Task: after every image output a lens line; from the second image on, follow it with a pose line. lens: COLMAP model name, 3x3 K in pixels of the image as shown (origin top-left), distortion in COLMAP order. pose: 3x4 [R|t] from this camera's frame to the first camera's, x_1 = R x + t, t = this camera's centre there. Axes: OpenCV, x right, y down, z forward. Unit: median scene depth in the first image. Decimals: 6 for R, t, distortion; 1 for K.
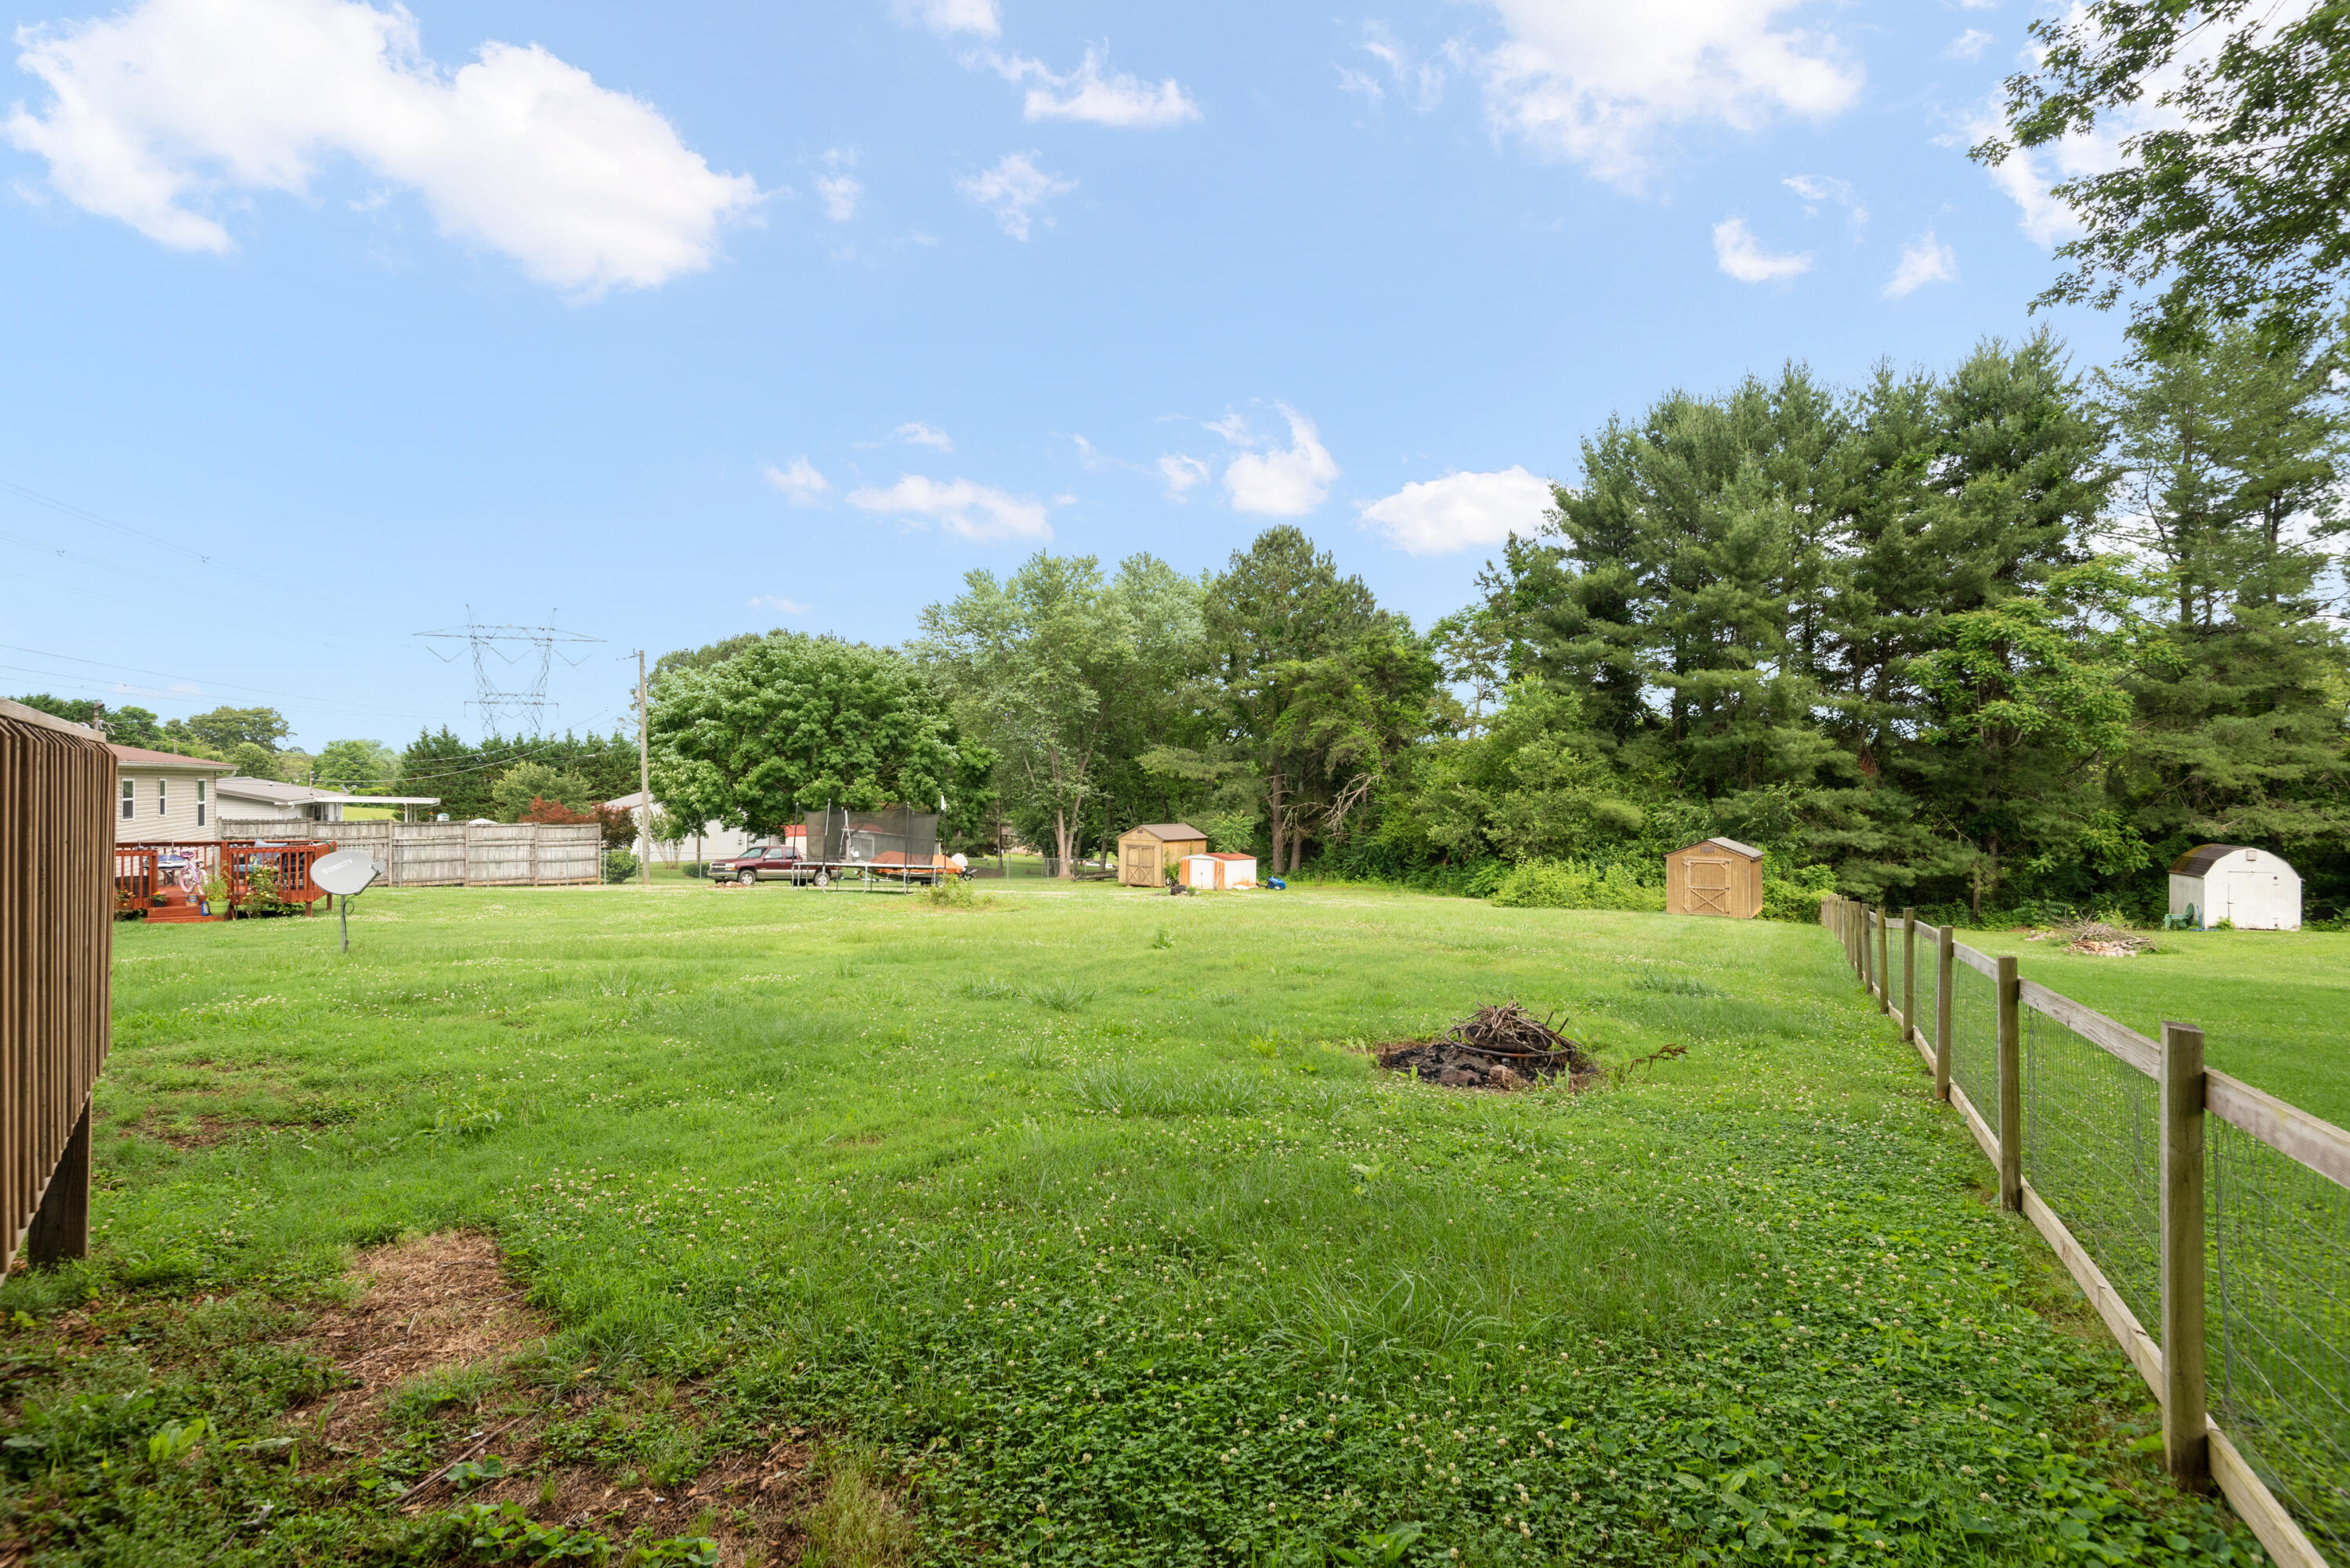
lens RADIAL K [[1079.2, 0, 1162.7], [0, 1079.2, 789.6], [0, 0, 1]] dist [0.029419, -0.016389]
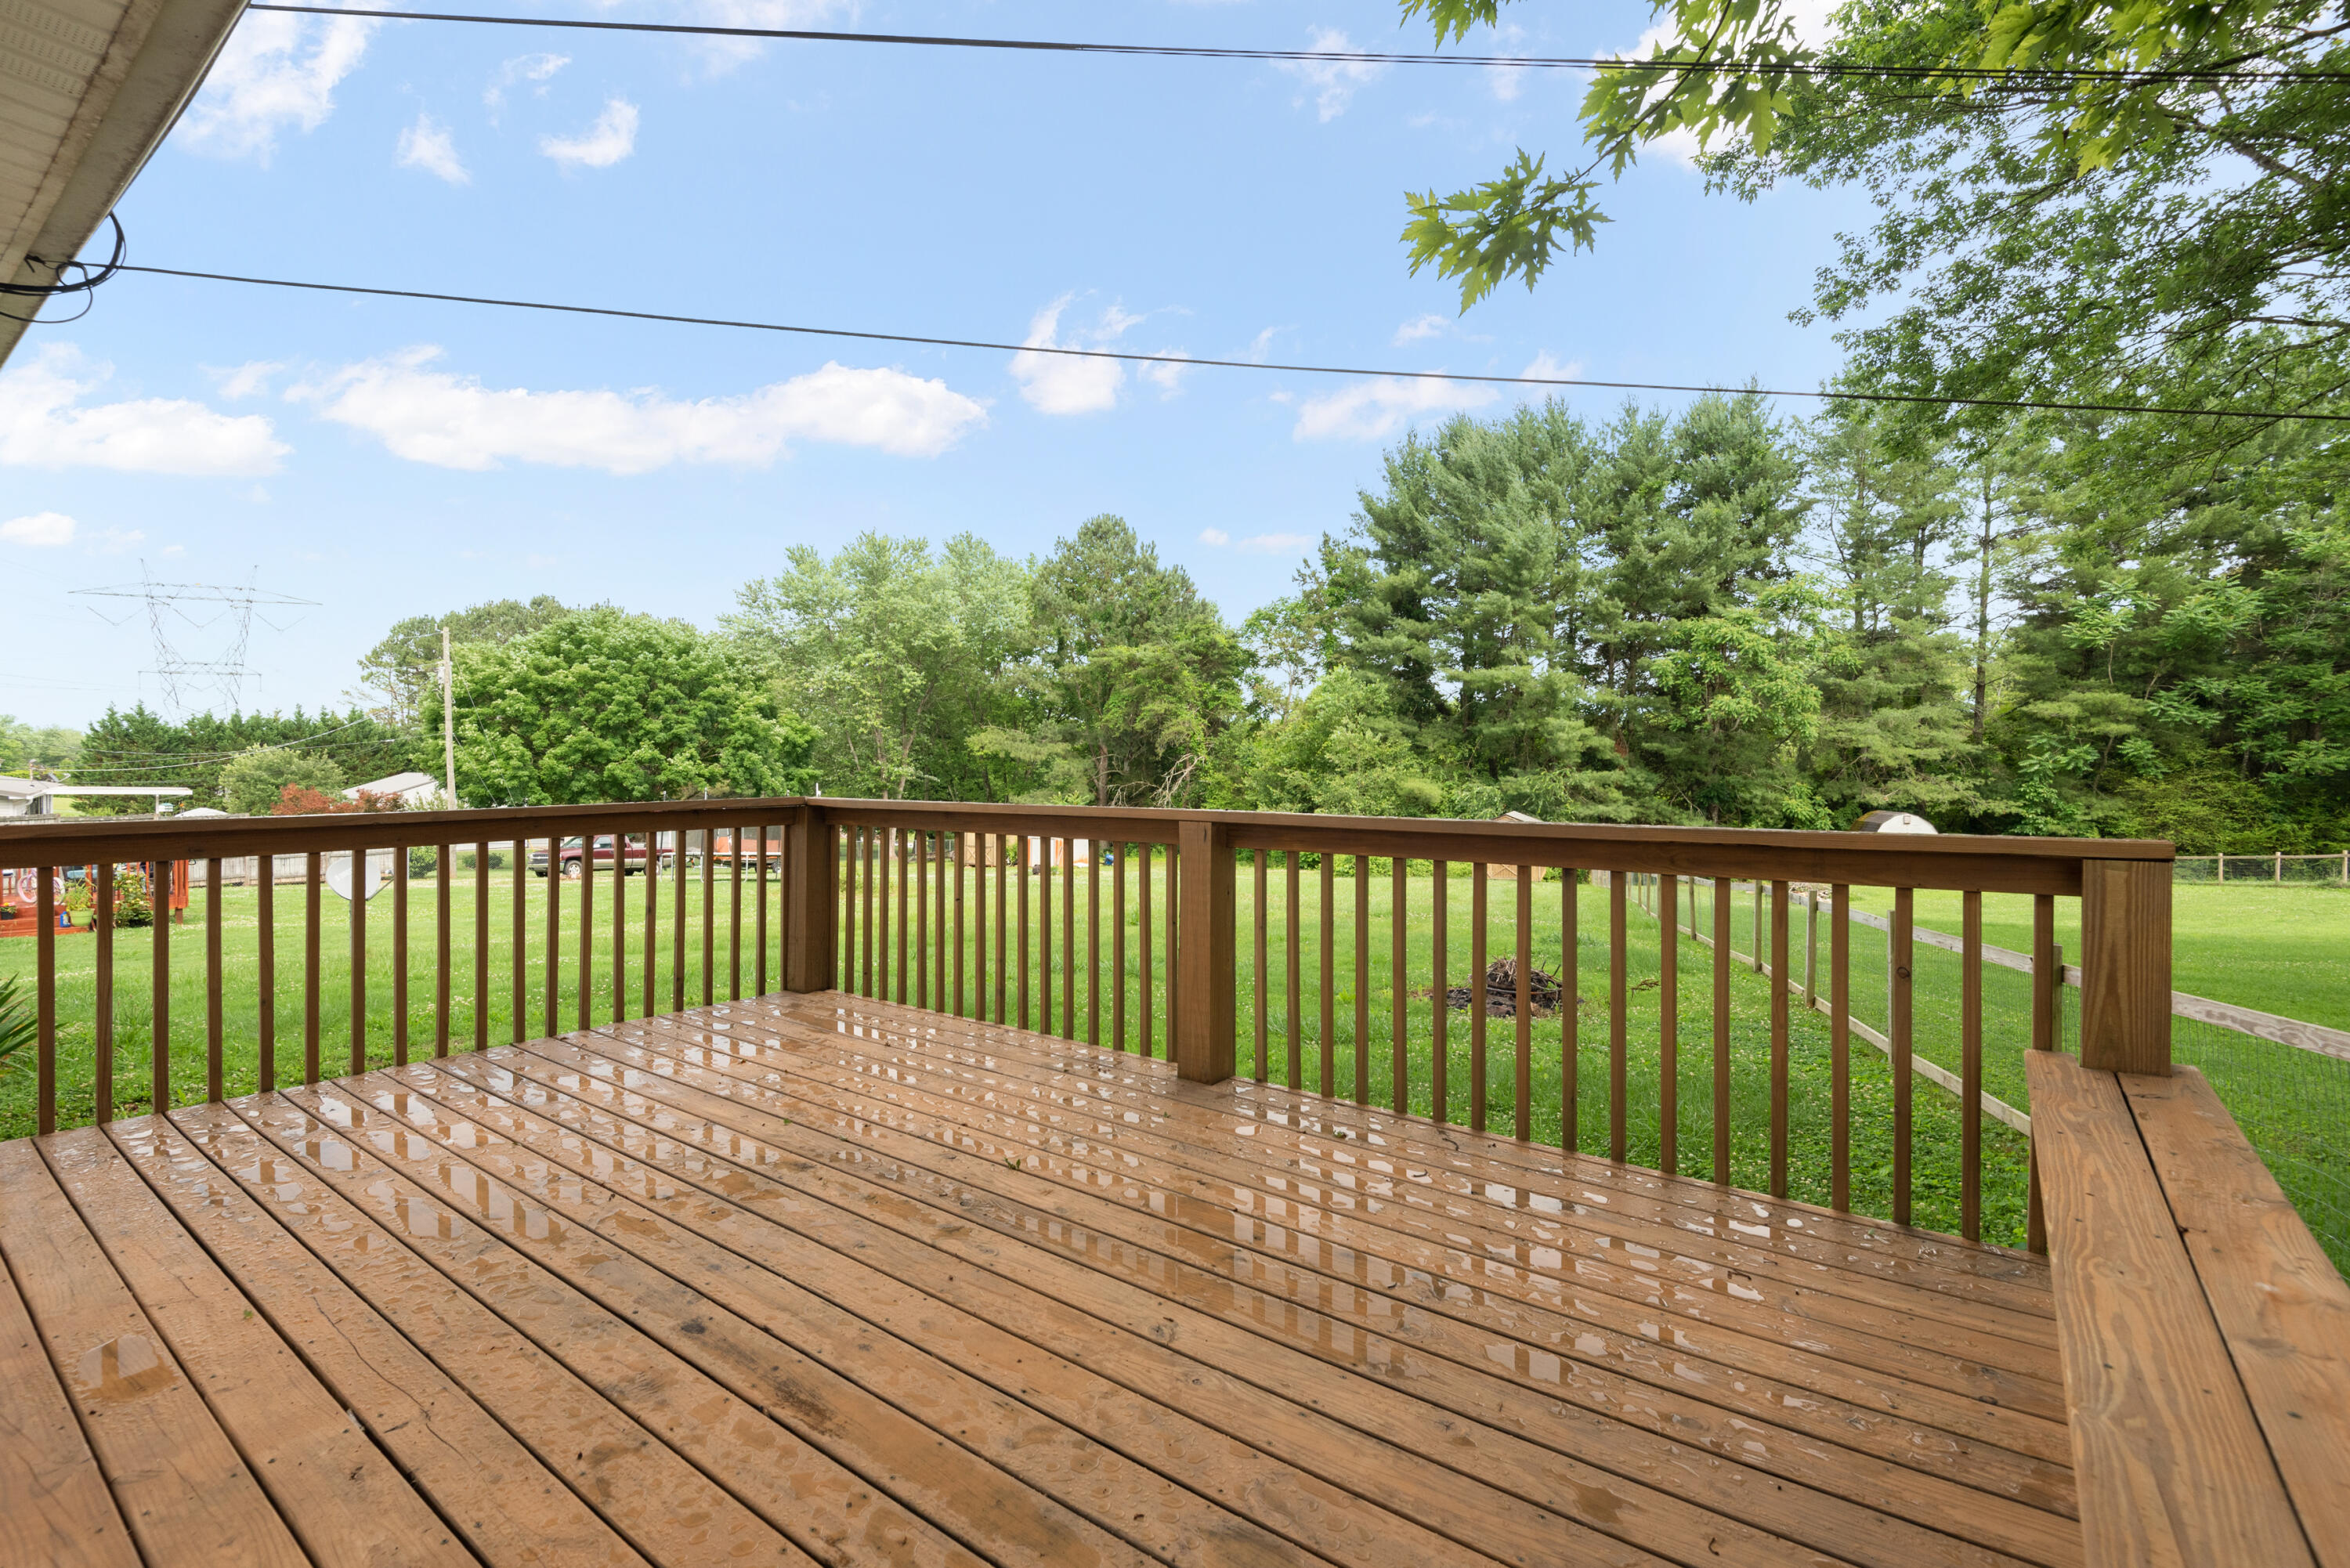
lens RADIAL K [[1079.2, 0, 1158.8], [0, 1079.2, 781.0], [0, 0, 1]] dist [0.029419, -0.016389]
pose [[0.980435, -0.009429, 0.196619, -0.062509], [0.006430, 0.999853, 0.015888, -0.007354], [-0.196740, -0.014313, 0.980351, -0.037778]]
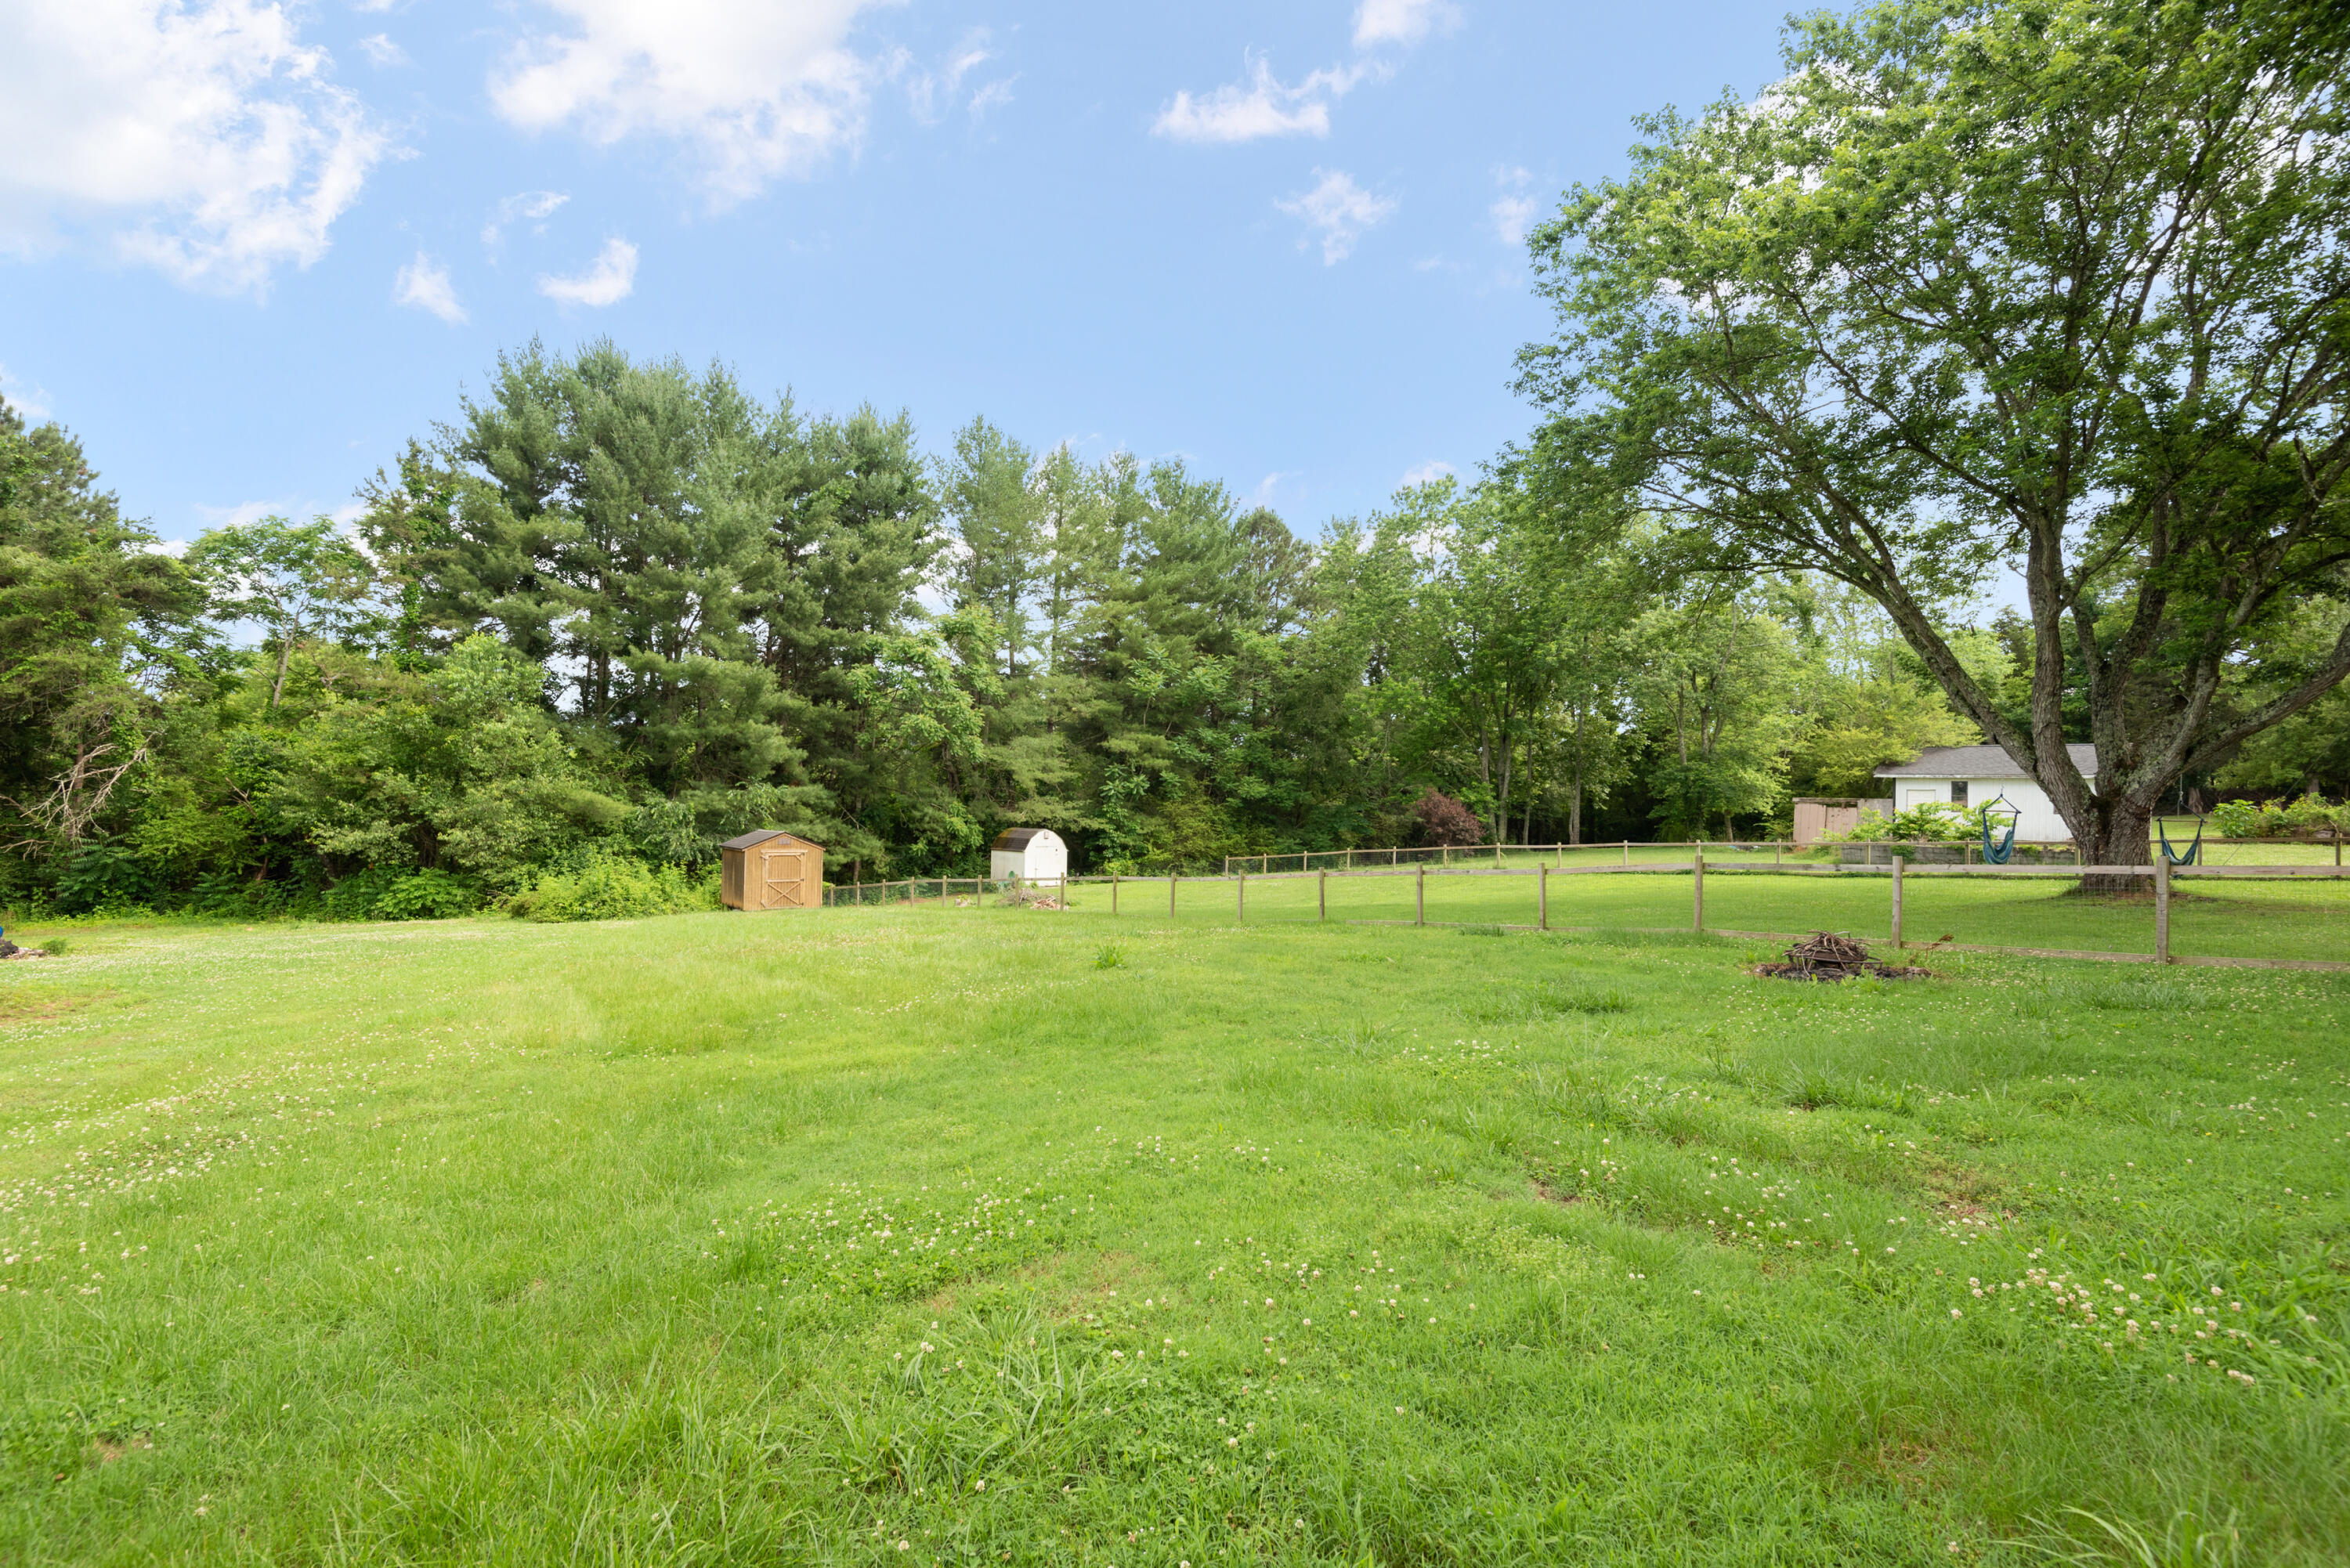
lens RADIAL K [[1134.1, 0, 1196.7], [0, 1134.1, 800.8], [0, 0, 1]] dist [0.004079, -0.003717]
pose [[0.380577, 0.005206, 0.924734, -0.224036], [-0.017271, 0.999850, 0.001479, 0.007093], [-0.924588, -0.016534, 0.380610, 0.191102]]
